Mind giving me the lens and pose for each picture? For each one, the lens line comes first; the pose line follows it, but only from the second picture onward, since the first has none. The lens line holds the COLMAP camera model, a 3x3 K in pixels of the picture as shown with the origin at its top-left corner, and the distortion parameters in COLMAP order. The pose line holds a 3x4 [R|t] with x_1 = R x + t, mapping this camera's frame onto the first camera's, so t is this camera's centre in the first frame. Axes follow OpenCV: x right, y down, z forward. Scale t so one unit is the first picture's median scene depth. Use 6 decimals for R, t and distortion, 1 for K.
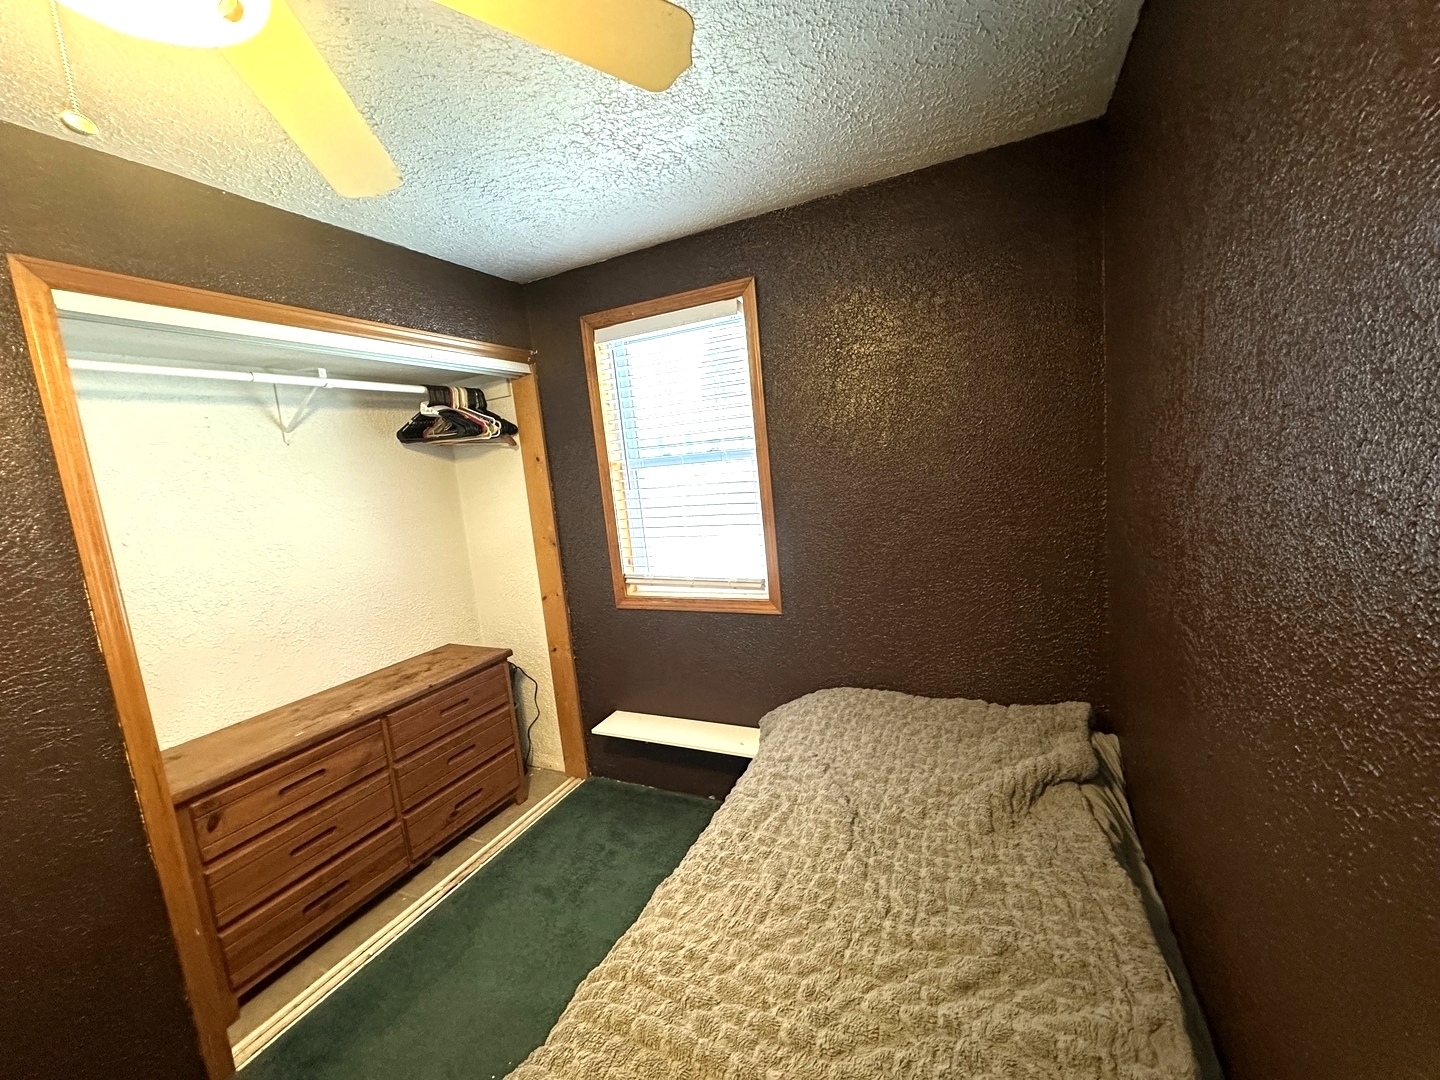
lens RADIAL K [[562.1, 0, 720.0], [0, 562.1, 540.0], [0, 0, 1]] dist [-0.036565, -0.000002]
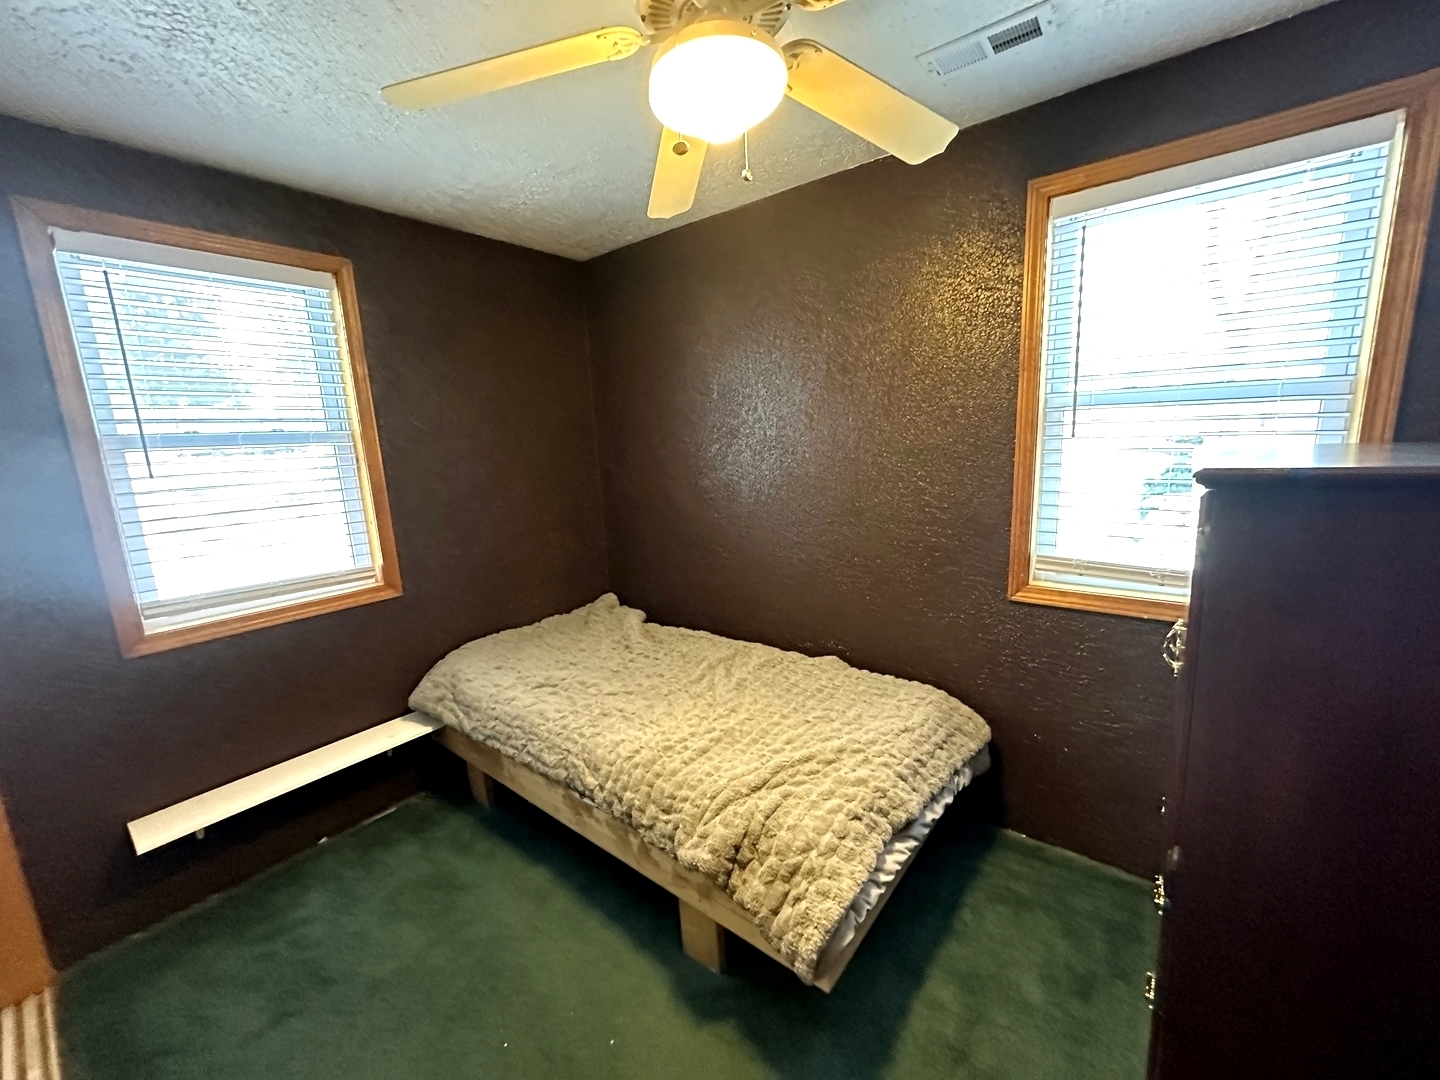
lens RADIAL K [[571.3, 0, 719.8], [0, 571.3, 538.5], [0, 0, 1]] dist [-0.001466, 0.000002]
pose [[0.227778, -0.094830, 0.969084, -0.781855], [0.149594, 0.986839, 0.061406, 0.052435], [-0.962153, 0.130983, 0.238967, 0.172902]]
